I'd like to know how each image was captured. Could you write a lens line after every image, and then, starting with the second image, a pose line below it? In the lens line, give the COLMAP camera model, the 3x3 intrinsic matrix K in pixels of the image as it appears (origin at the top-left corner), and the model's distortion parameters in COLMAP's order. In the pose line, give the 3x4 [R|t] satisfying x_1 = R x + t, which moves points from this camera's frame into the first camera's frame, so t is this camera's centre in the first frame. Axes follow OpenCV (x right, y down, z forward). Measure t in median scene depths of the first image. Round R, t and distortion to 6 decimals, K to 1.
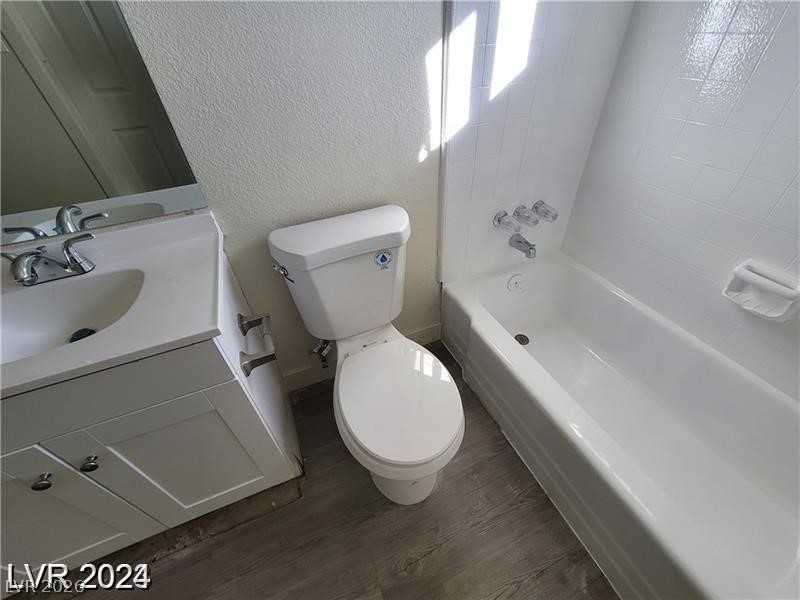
lens RADIAL K [[328.1, 0, 400.5], [0, 328.1, 302.8], [0, 0, 1]] dist [-0.007771, 0.003661]
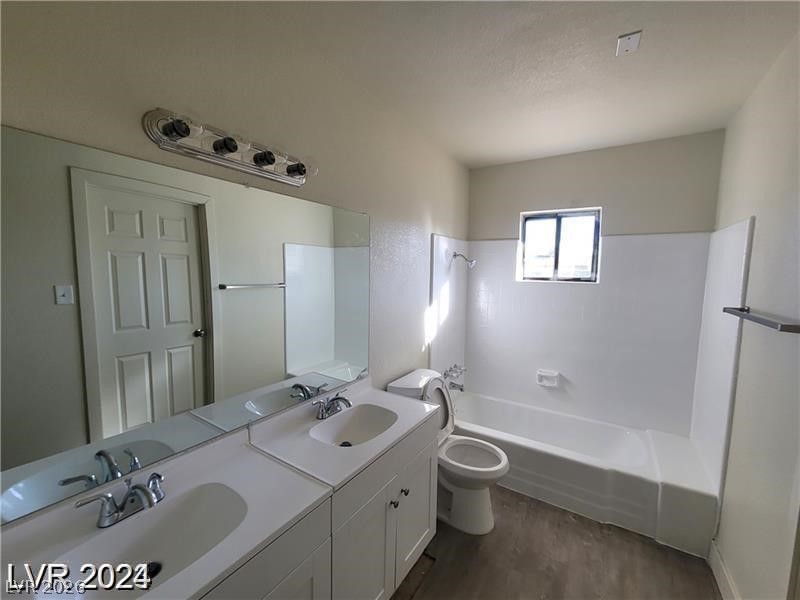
lens RADIAL K [[328.1, 0, 398.0], [0, 328.1, 303.0], [0, 0, 1]] dist [-0.007771, 0.003661]
pose [[0.824750, 0.006686, 0.565457, -1.390185], [0.324188, 0.813712, -0.482468, 0.332415], [-0.463345, 0.581230, 0.668942, -0.619393]]
